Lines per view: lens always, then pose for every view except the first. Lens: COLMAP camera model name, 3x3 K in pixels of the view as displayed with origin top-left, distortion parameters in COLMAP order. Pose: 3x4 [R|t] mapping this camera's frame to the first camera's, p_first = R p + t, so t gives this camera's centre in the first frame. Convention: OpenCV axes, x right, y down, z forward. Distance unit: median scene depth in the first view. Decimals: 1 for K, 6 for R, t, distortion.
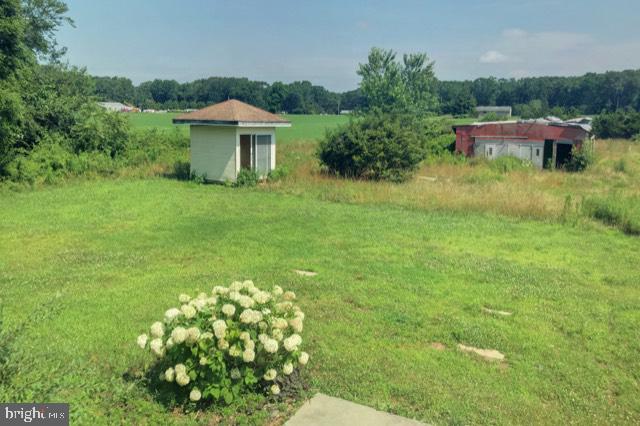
lens RADIAL K [[522.9, 0, 319.2], [0, 522.9, 193.4], [0, 0, 1]] dist [0.120629, -0.247735]
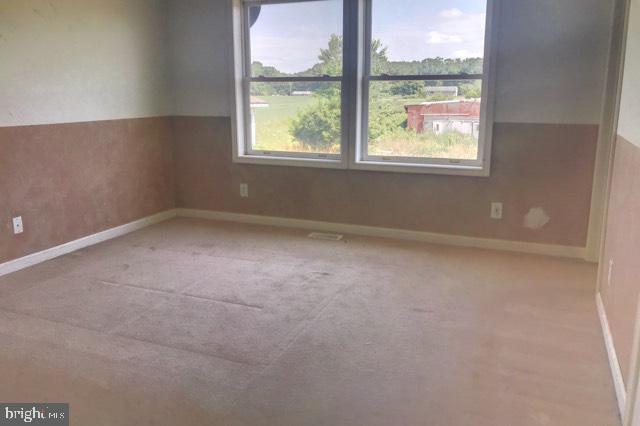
lens RADIAL K [[522.9, 0, 319.2], [0, 522.9, 193.4], [0, 0, 1]] dist [0.120629, -0.247735]
pose [[0.995664, -0.025704, 0.089406, -0.033128], [0.022567, 0.999100, 0.035916, 0.014983], [-0.090248, -0.033742, 0.995348, -0.105974]]
